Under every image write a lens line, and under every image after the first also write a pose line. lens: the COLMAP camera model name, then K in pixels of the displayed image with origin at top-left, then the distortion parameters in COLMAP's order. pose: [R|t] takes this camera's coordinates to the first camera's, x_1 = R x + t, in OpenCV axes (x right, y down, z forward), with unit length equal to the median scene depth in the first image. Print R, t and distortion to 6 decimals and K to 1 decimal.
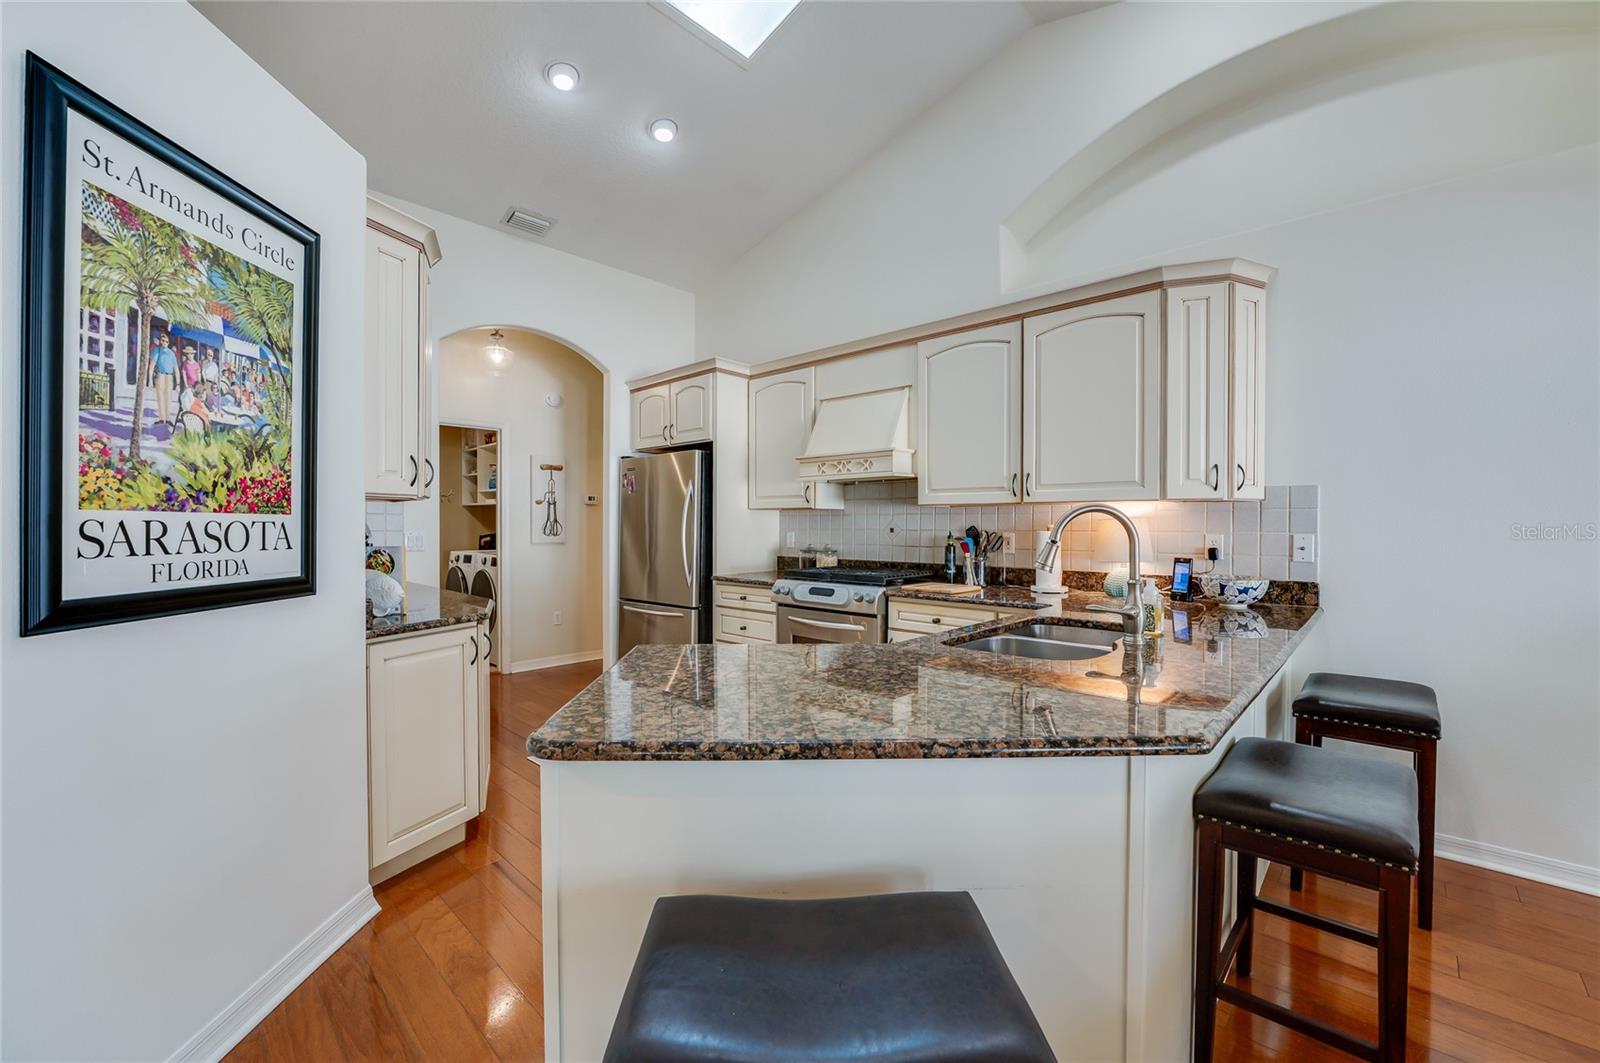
lens RADIAL K [[651.0, 0, 796.0], [0, 651.0, 526.2], [0, 0, 1]] dist [-0.011702, 0.000827]
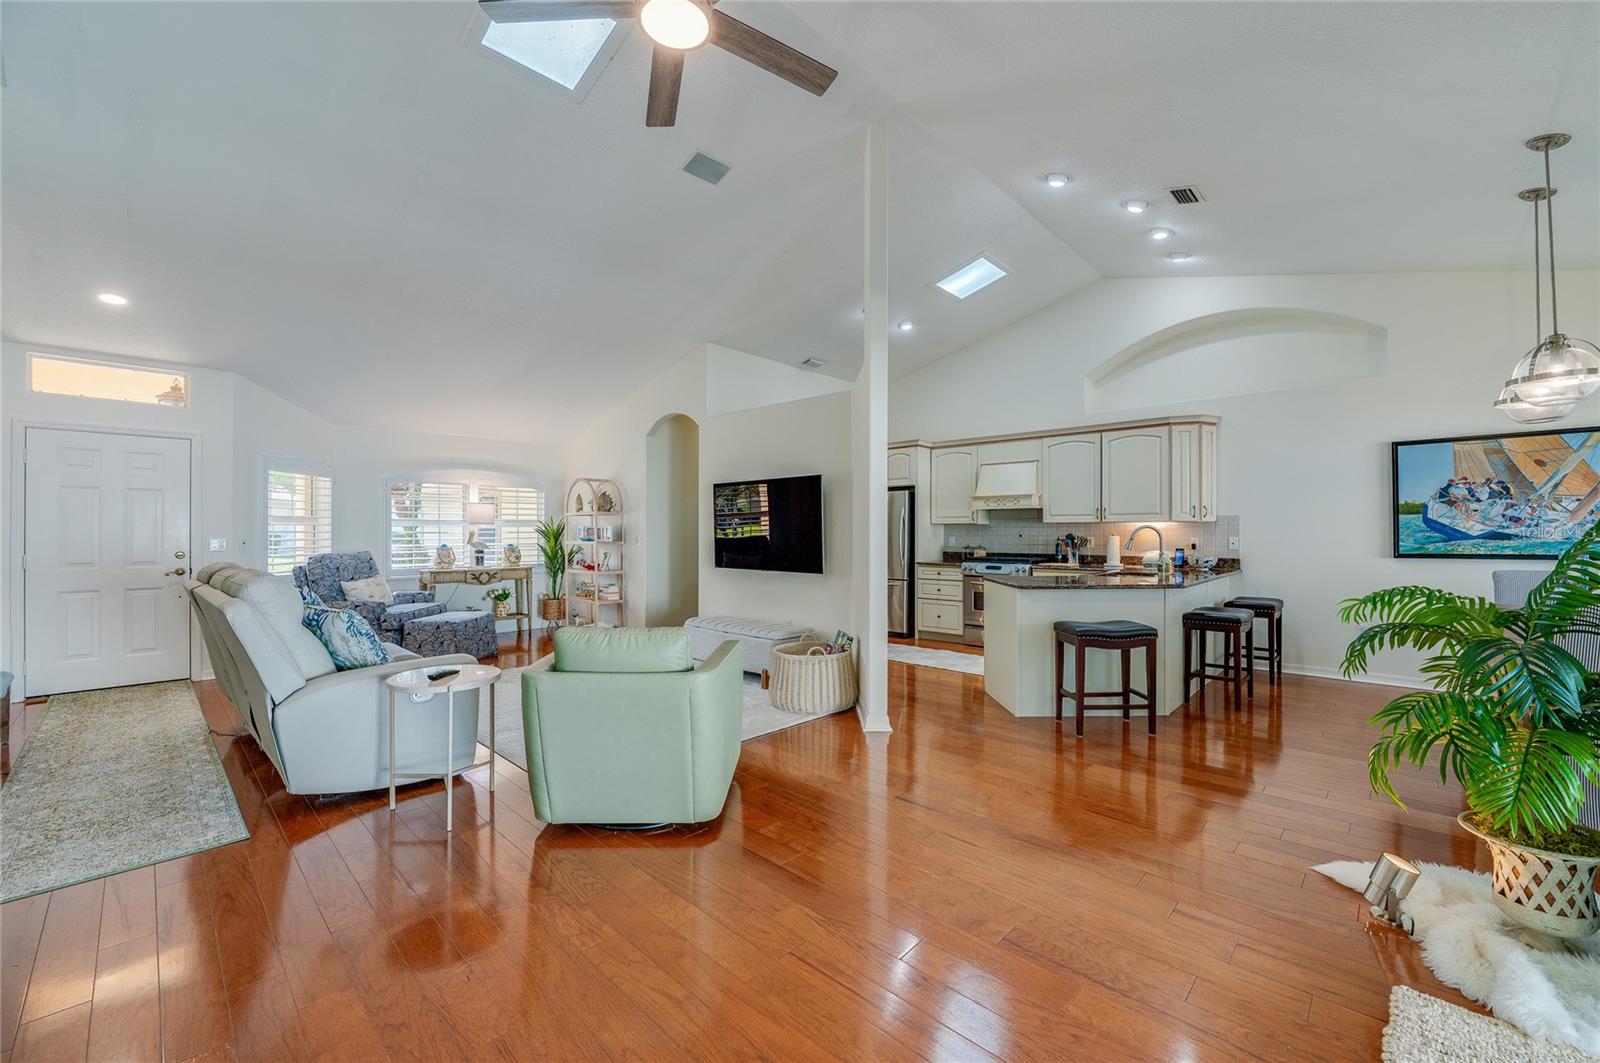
lens RADIAL K [[651.0, 0, 788.5], [0, 651.0, 533.8], [0, 0, 1]] dist [-0.011702, 0.000827]
pose [[0.999781, -0.000571, -0.020897, -0.523234], [0.000554, 1.000000, -0.000812, 0.001265], [0.020897, 0.000801, 0.999781, -0.940487]]
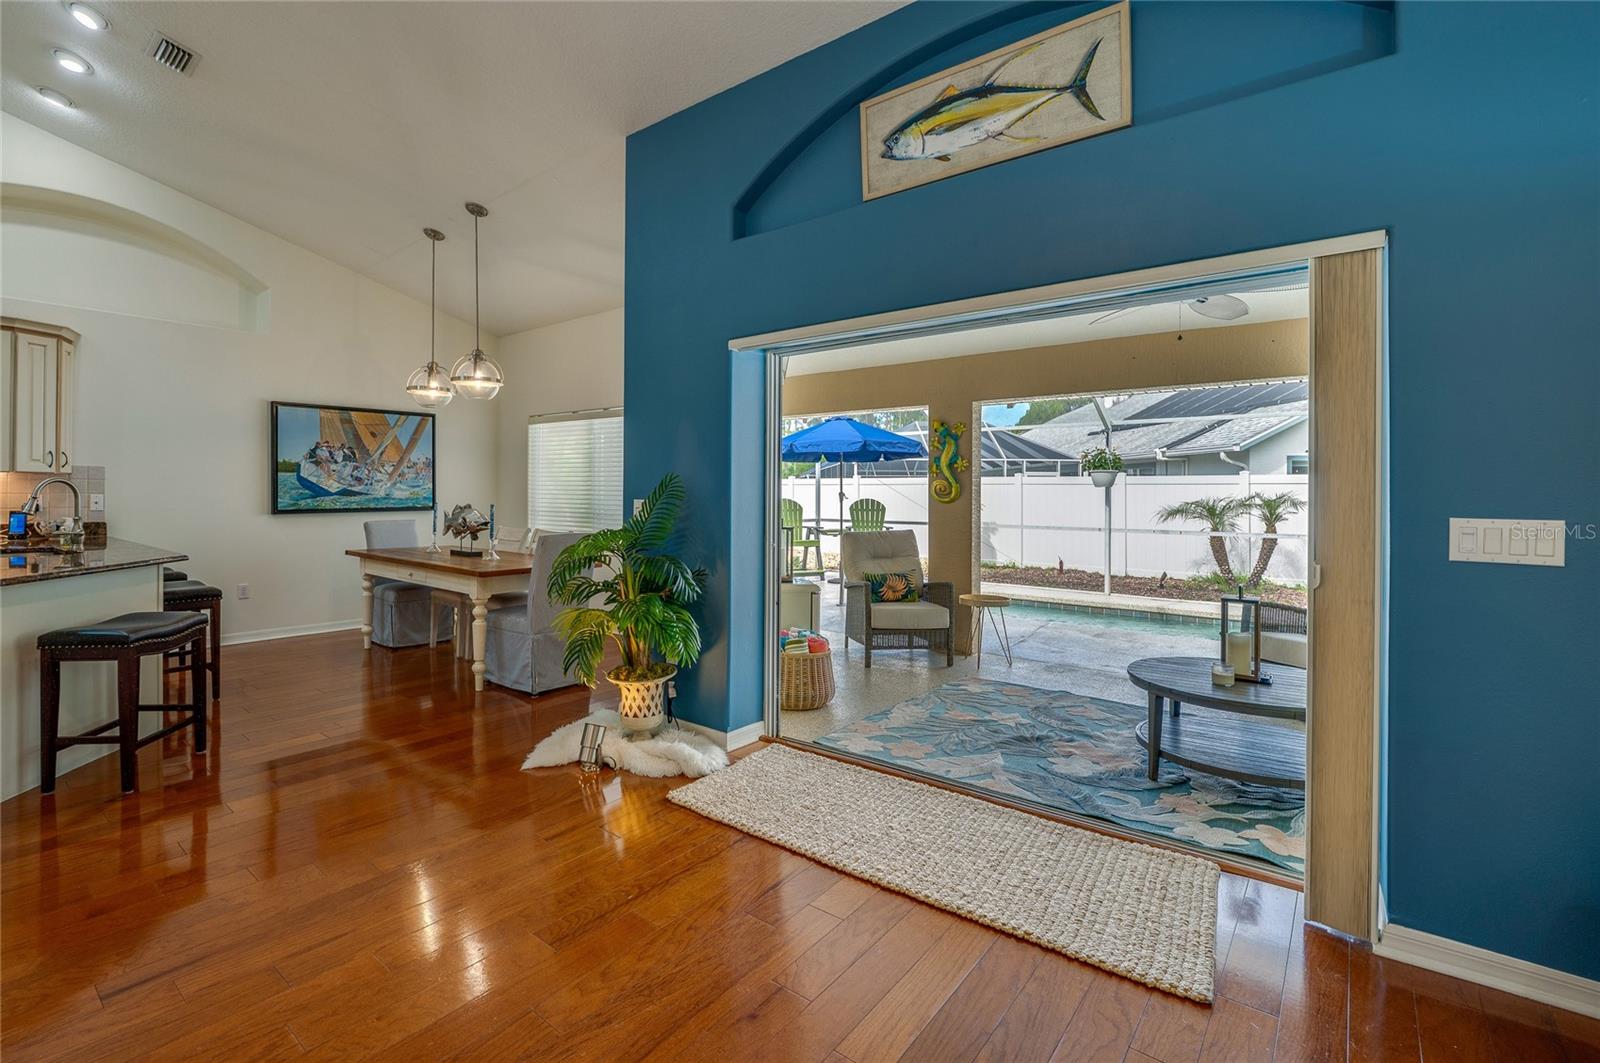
lens RADIAL K [[722.6, 0, 753.6], [0, 722.6, 492.4], [0, 0, 1]] dist [-0.011610, 0.000374]
pose [[-0.076402, -0.001228, 0.997076, -0.928876], [-0.001109, 0.999999, 0.001146, 0.001735], [-0.997076, -0.001019, -0.076404, -0.447361]]
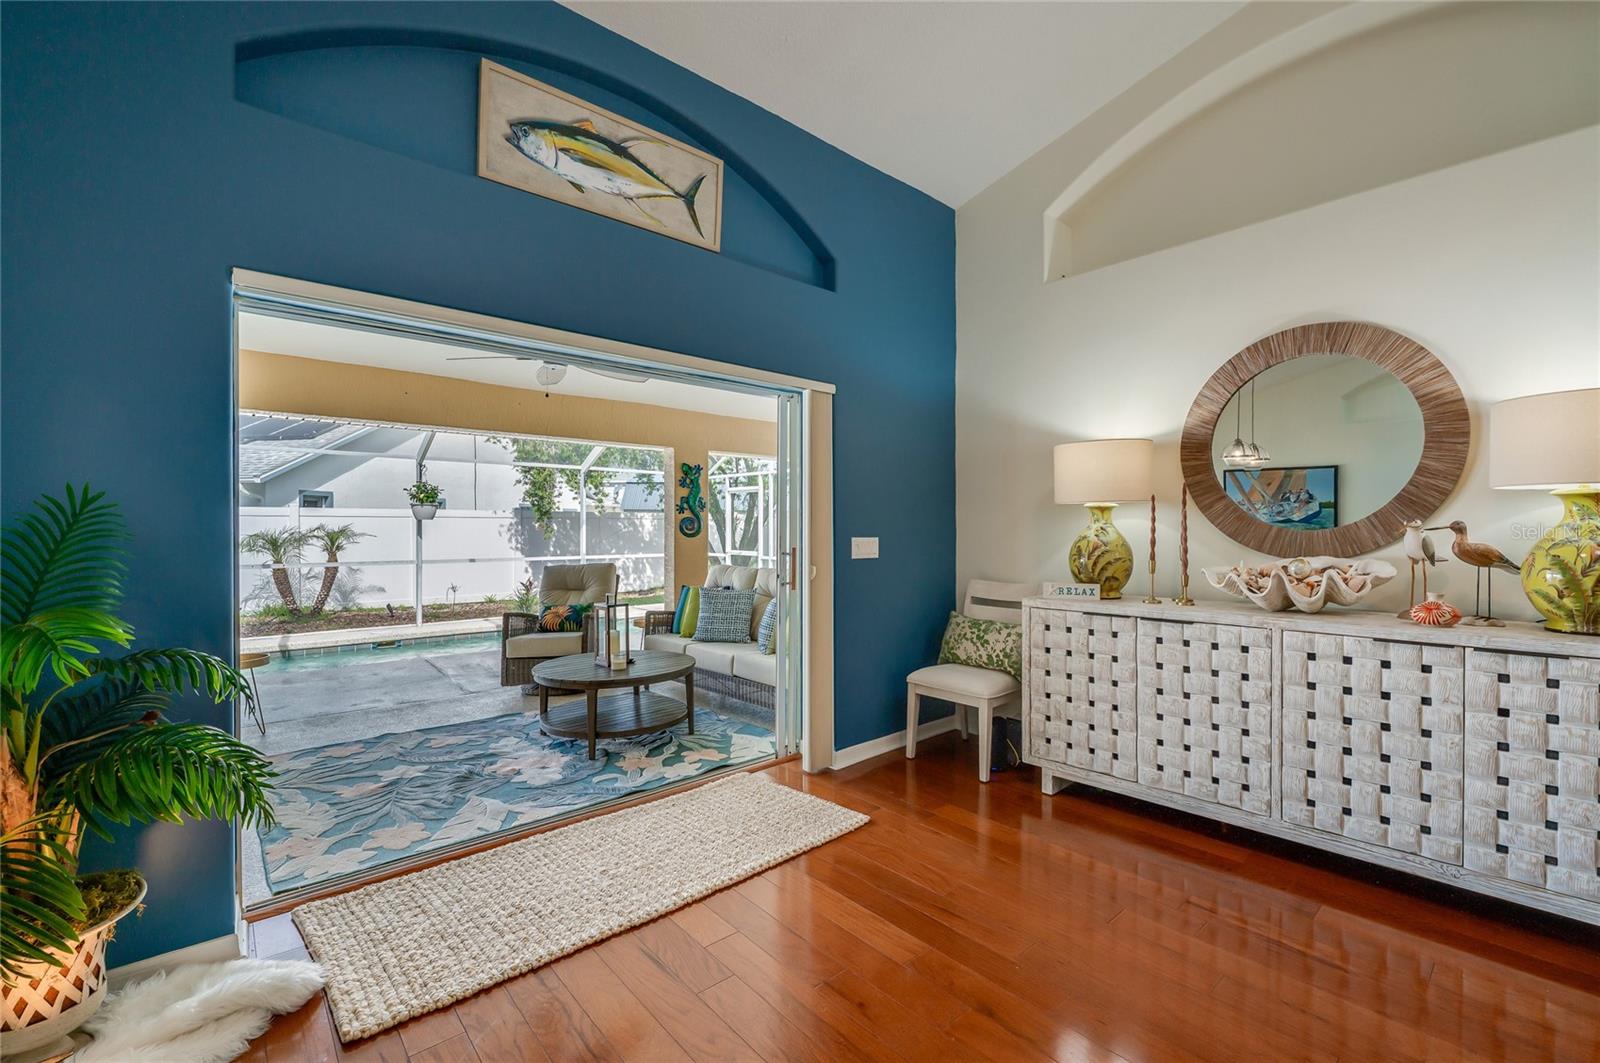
lens RADIAL K [[675.4, 0, 797.4], [0, 675.4, 532.4], [0, 0, 1]] dist [-0.018343, 0.004509]
pose [[-0.996715, -0.002372, 0.080957, -0.411715], [-0.001483, 0.999938, 0.011037, 0.001991], [-0.080979, 0.010881, -0.996656, 0.033794]]
